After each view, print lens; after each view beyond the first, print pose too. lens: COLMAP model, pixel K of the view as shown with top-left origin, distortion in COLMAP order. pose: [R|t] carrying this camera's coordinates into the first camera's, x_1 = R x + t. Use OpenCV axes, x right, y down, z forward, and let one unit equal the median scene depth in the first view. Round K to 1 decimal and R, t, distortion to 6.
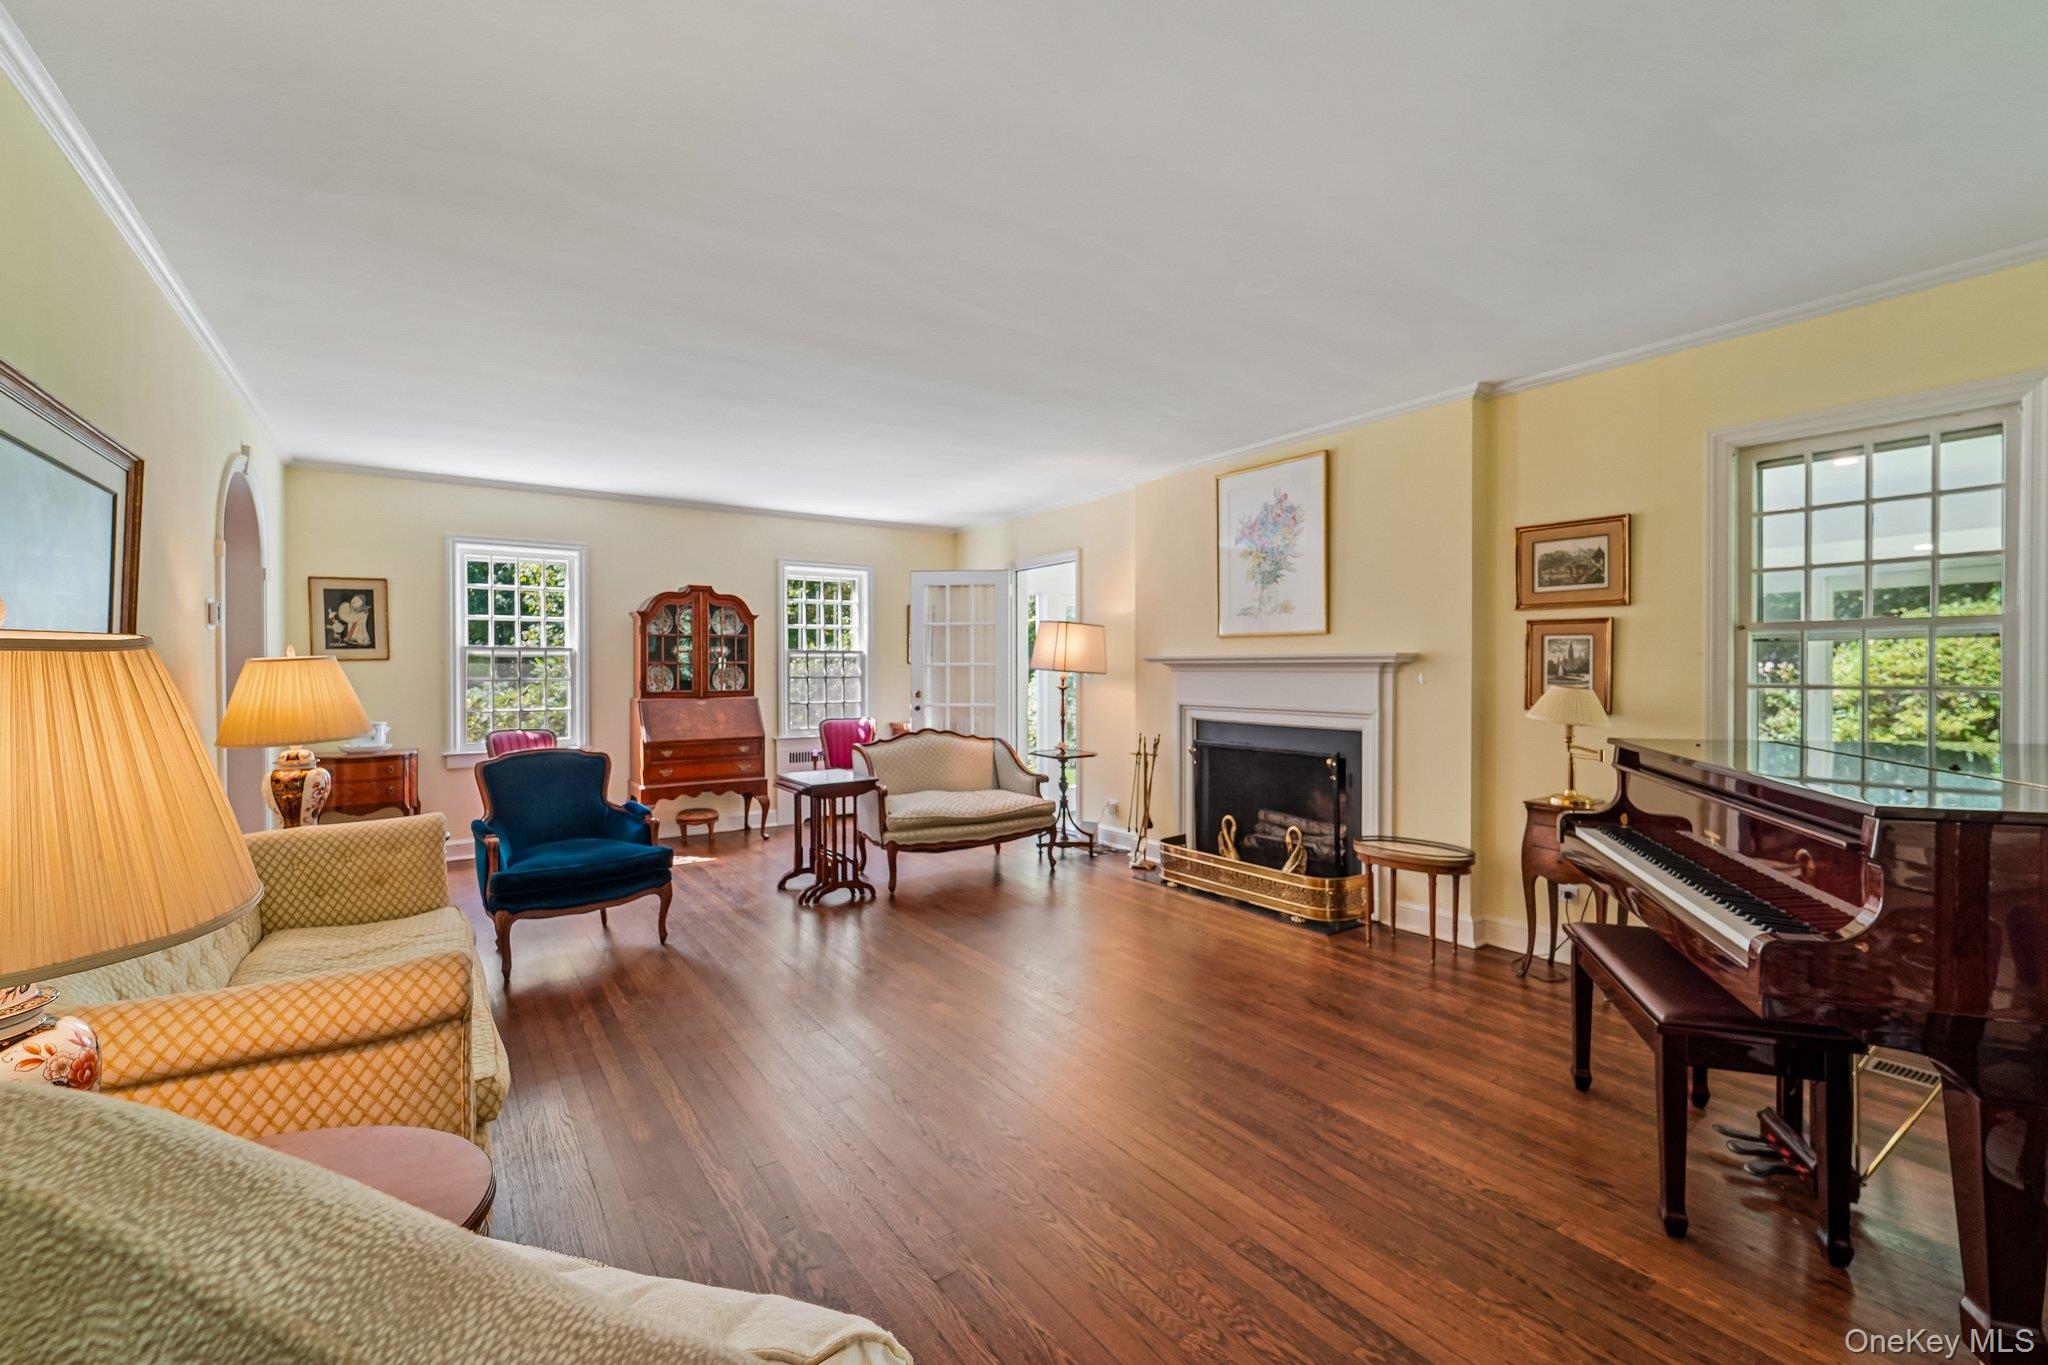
lens RADIAL K [[856.7, 0, 1024.0], [0, 856.7, 676.3], [0, 0, 1]] dist [-0.002319, -0.000266]
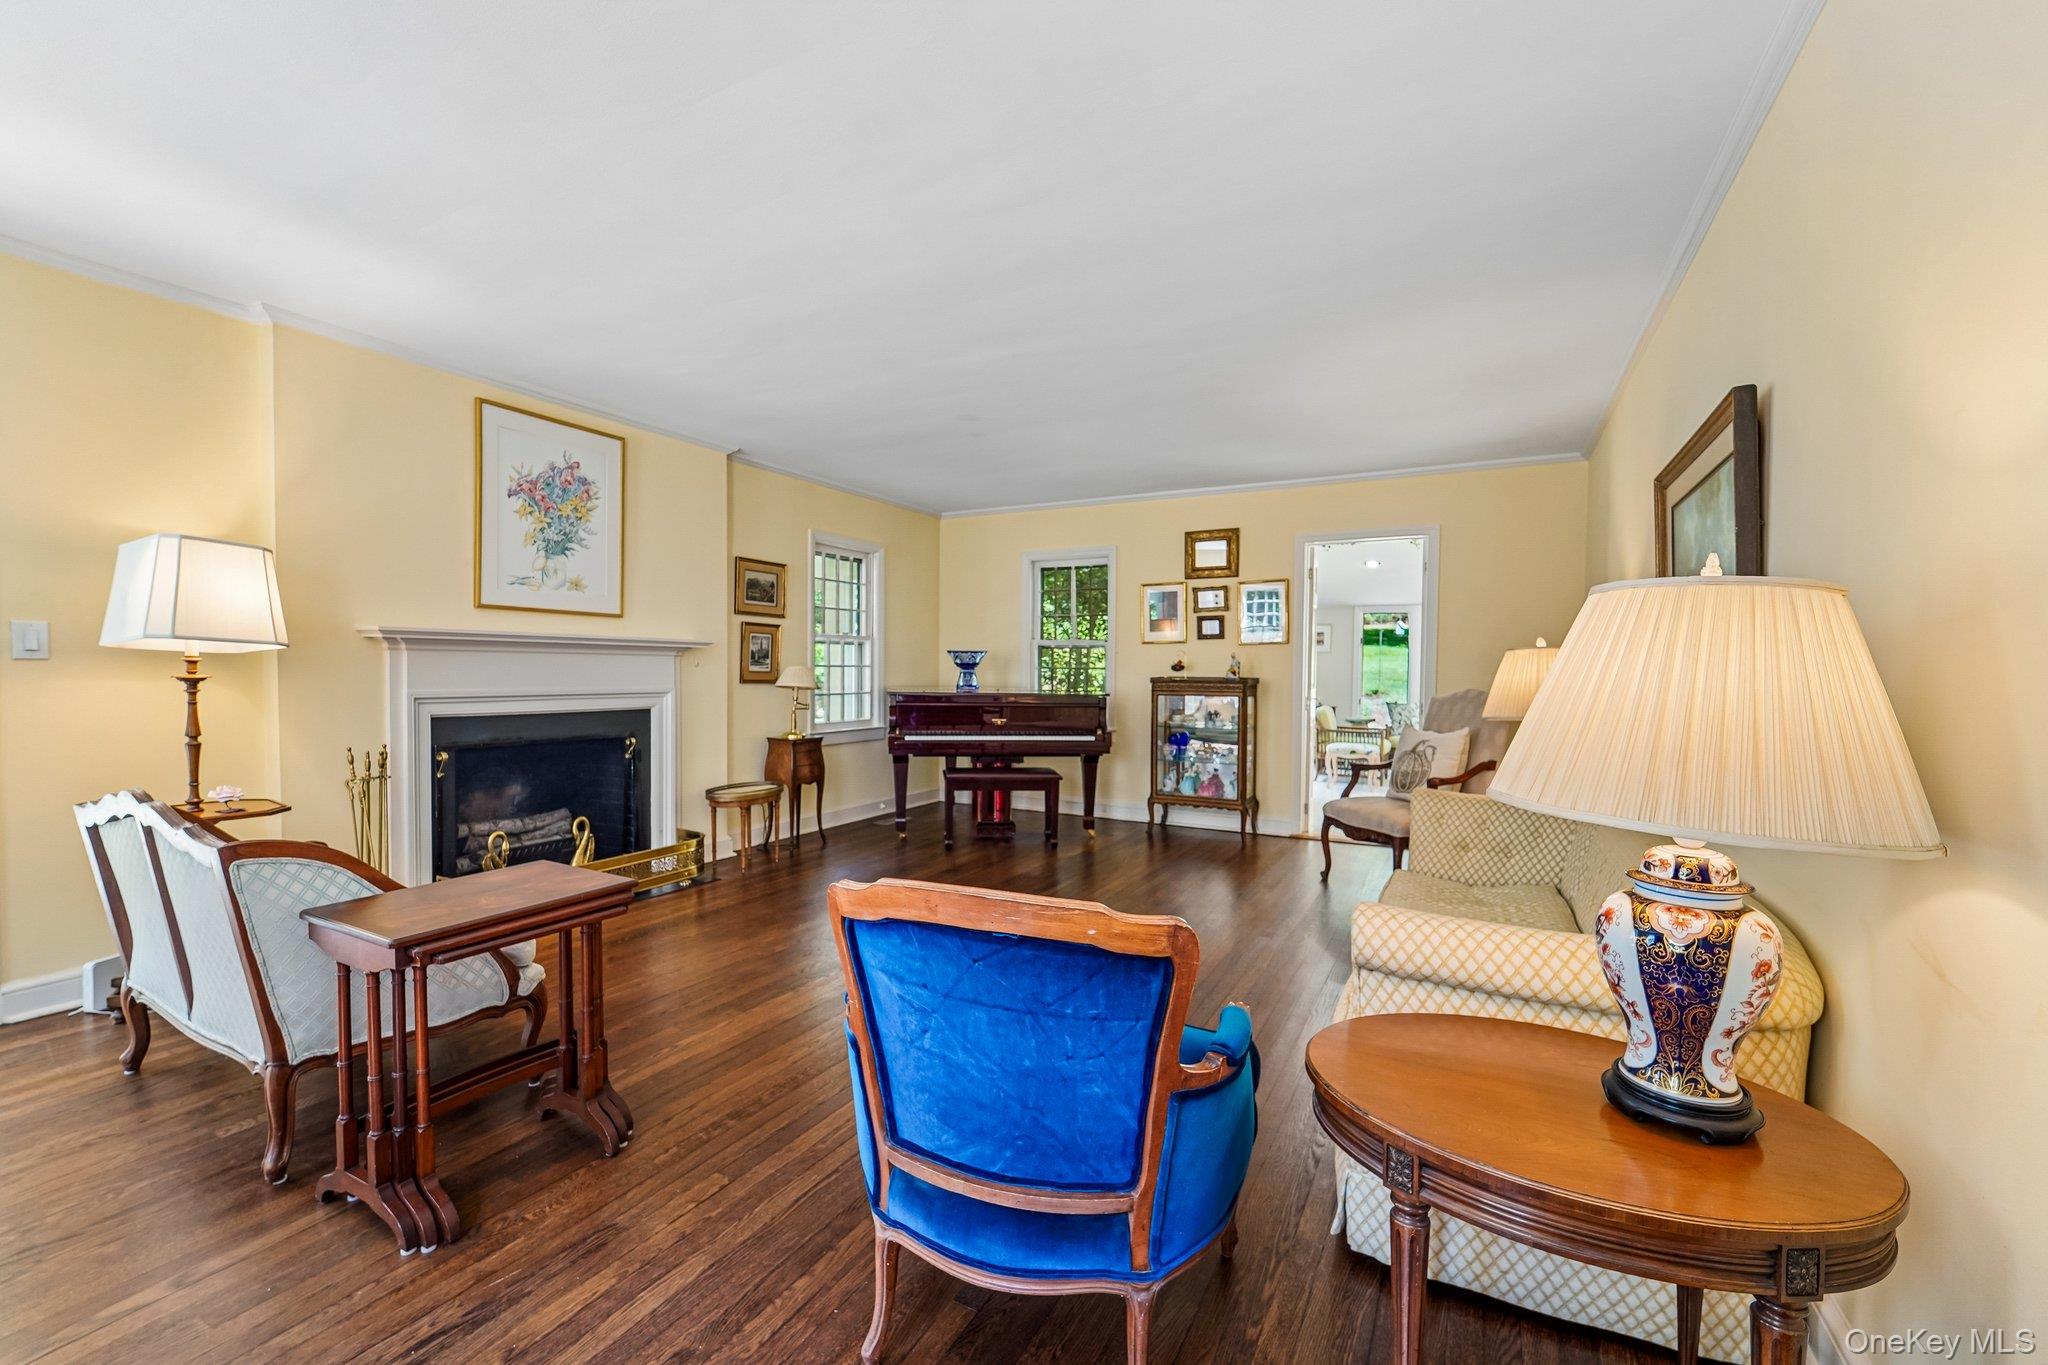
lens RADIAL K [[856.7, 0, 1024.0], [0, 856.7, 676.3], [0, 0, 1]] dist [-0.002319, -0.000266]
pose [[-0.458019, -0.016267, 0.888794, -0.747581], [-0.006390, 0.999867, 0.015007, 0.002180], [-0.888920, 0.001194, -0.458062, 0.995561]]
